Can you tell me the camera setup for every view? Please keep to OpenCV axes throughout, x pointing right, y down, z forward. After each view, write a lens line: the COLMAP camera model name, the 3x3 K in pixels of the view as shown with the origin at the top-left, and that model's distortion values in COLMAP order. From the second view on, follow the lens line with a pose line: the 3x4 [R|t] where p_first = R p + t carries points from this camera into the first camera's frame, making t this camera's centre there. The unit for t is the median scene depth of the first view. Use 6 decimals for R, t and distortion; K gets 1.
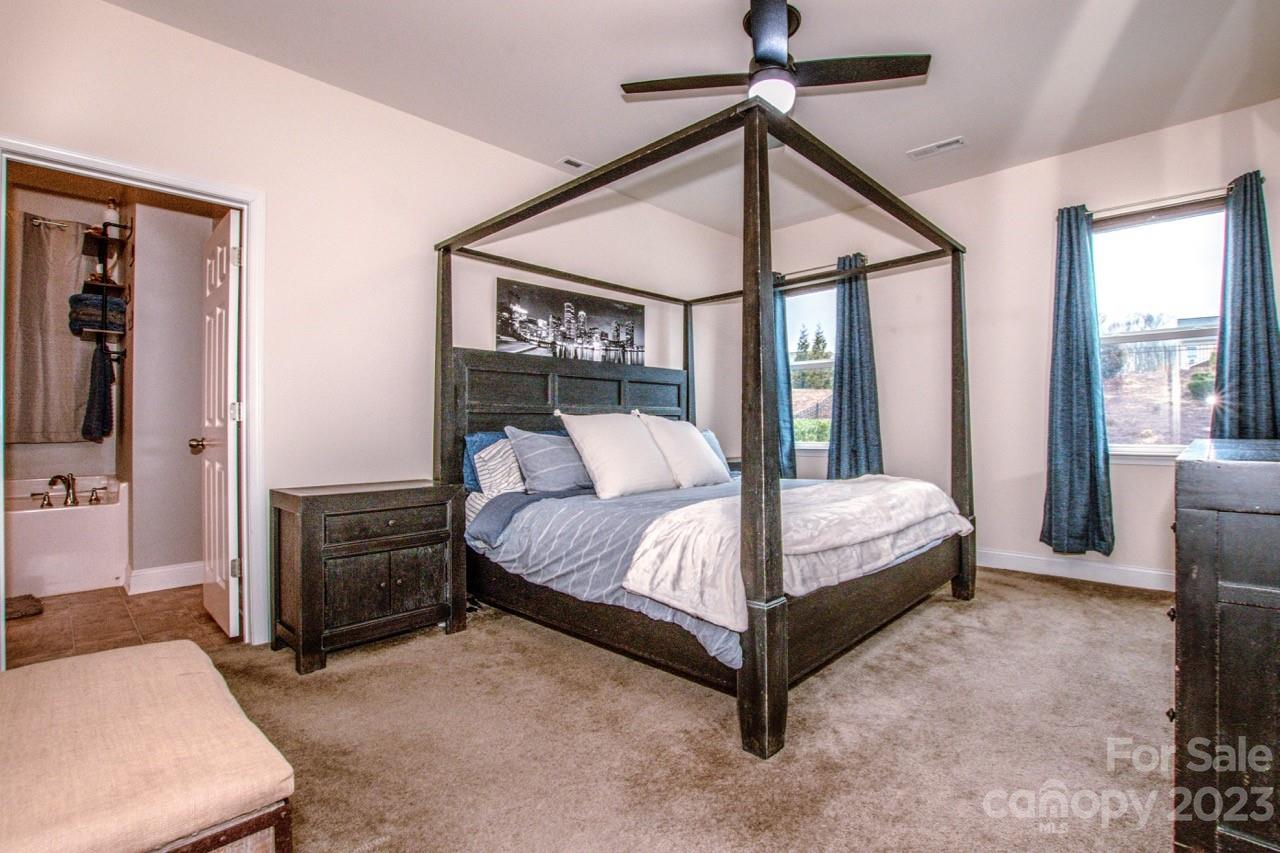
lens RADIAL K [[583.2, 0, 639.6], [0, 583.2, 420.1], [0, 0, 1]] dist [-0.024020, 0.001668]
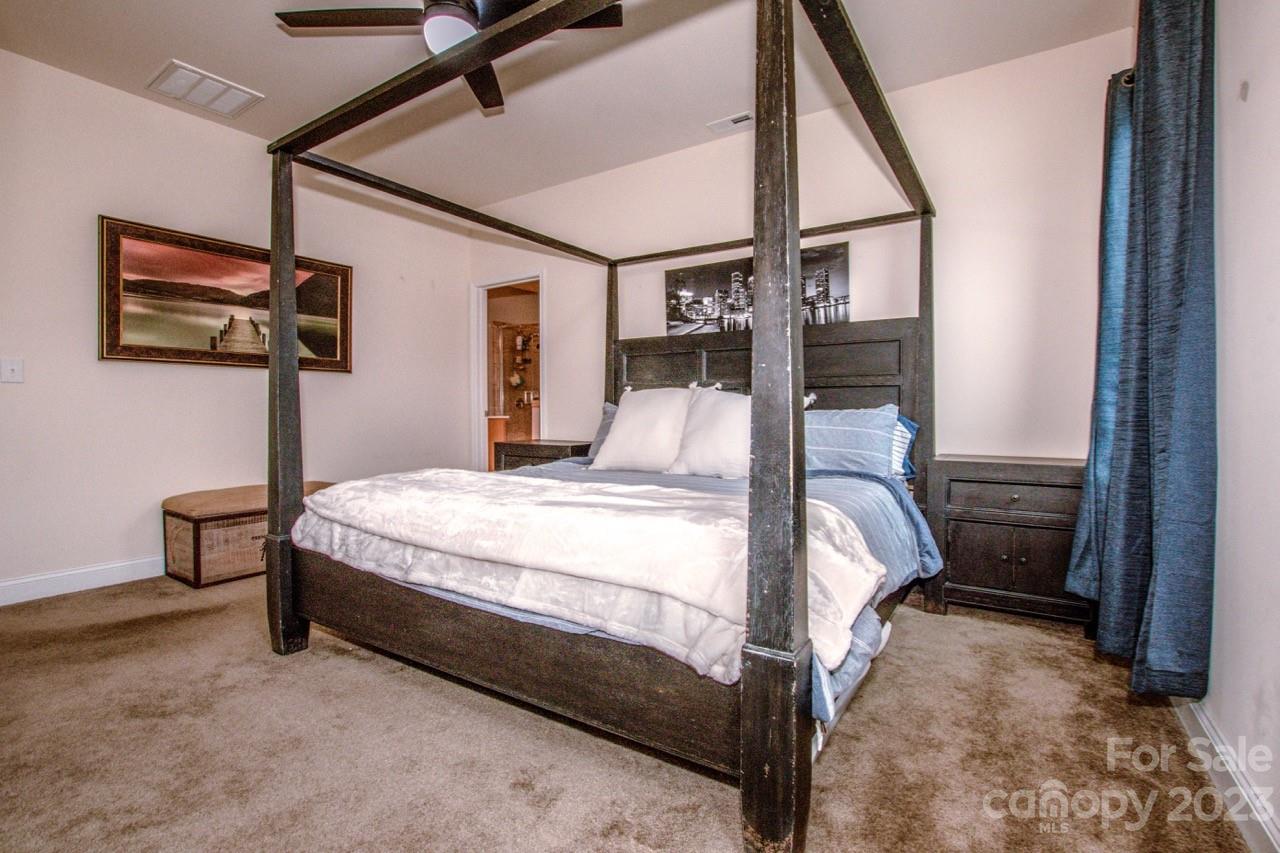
lens RADIAL K [[583.2, 0, 639.9], [0, 583.2, 423.0], [0, 0, 1]] dist [-0.024020, 0.001668]
pose [[0.198930, 0.024178, -0.979715, 0.795089], [0.005468, 0.999653, 0.025780, 0.019422], [0.979998, -0.010486, 0.198729, 0.669570]]
